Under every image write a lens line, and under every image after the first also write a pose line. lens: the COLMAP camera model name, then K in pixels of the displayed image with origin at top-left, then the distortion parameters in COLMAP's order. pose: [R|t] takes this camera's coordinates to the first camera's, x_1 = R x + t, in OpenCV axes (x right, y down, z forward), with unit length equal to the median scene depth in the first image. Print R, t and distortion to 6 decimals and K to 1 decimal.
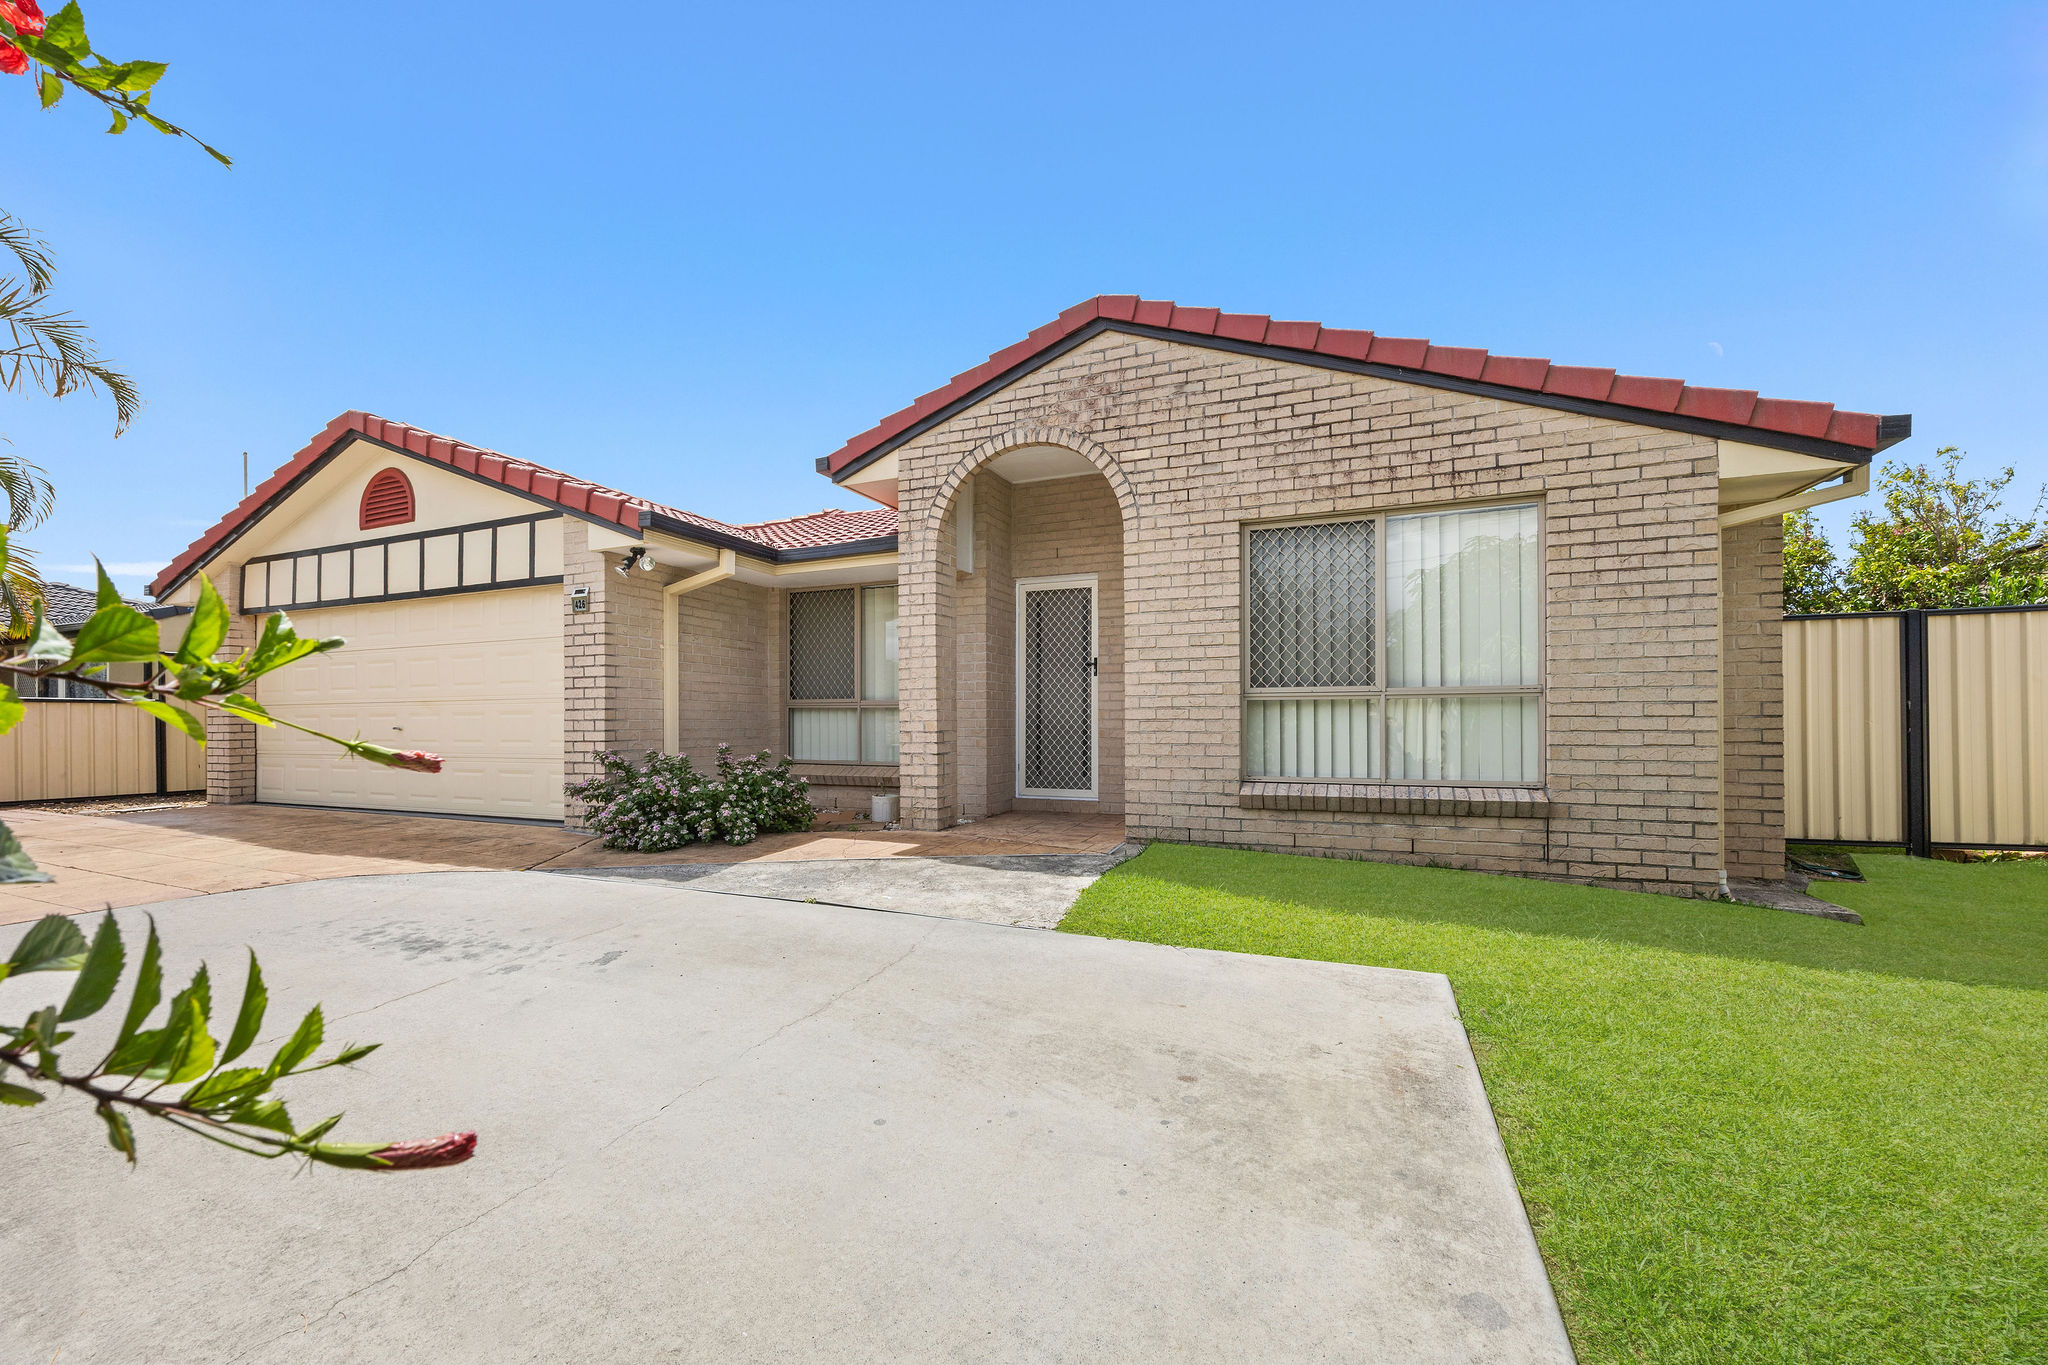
lens RADIAL K [[796.4, 0, 1021.5], [0, 796.4, 722.9], [0, 0, 1]] dist [-0.001185, -0.000611]
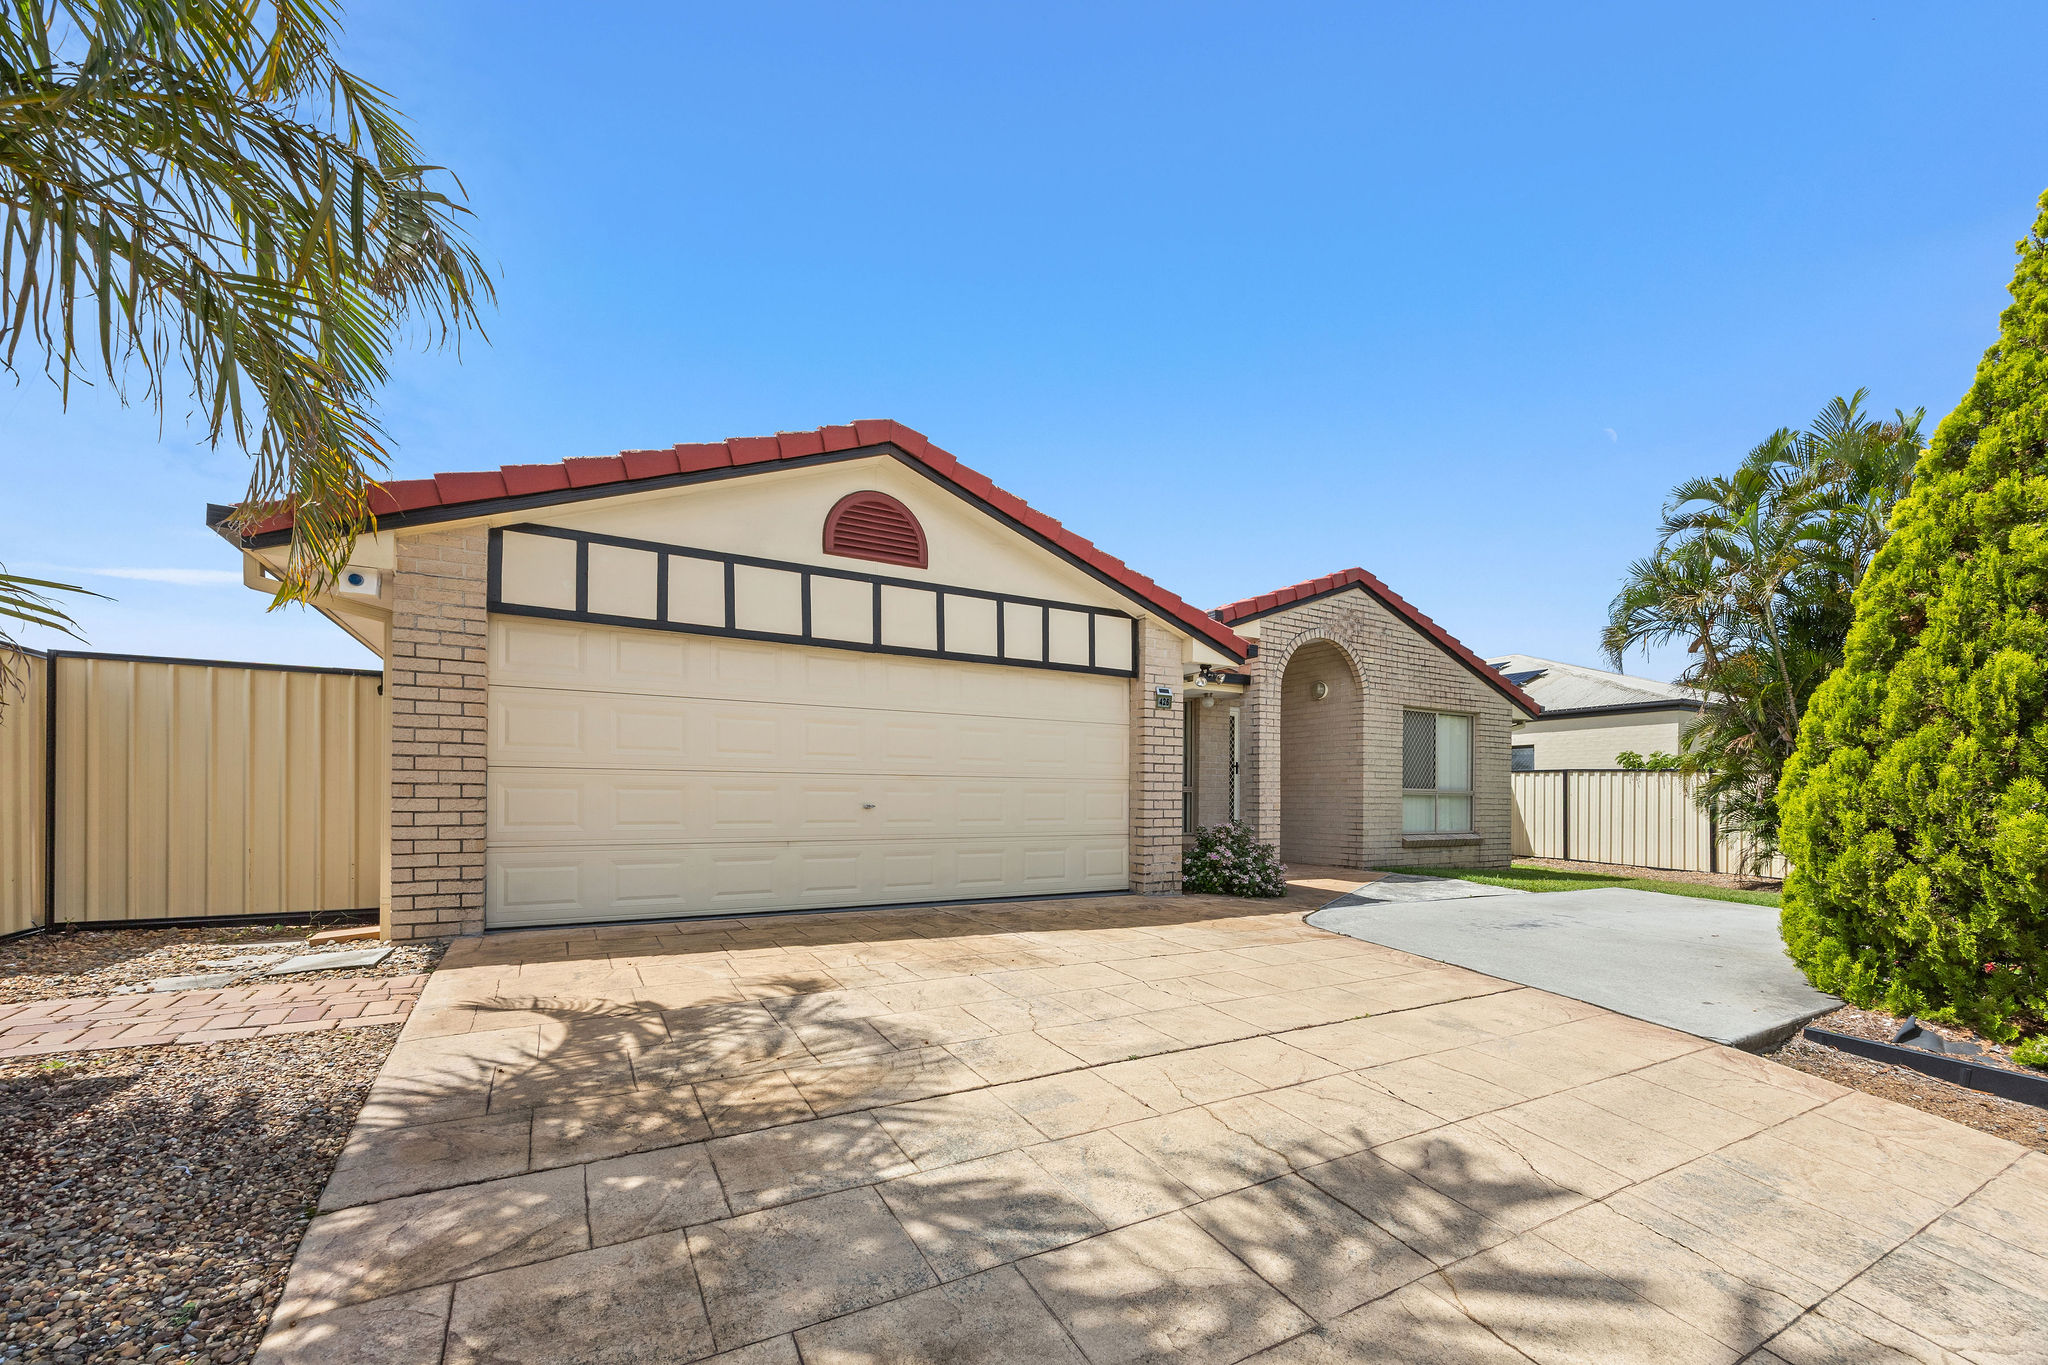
lens RADIAL K [[796.4, 0, 1073.0], [0, 796.4, 807.3], [0, 0, 1]] dist [-0.001185, -0.000611]
pose [[0.598336, 0.003712, 0.801237, -1.582563], [-0.007284, 0.999973, 0.000807, 0.007513], [-0.801212, -0.006319, 0.598347, 0.400066]]
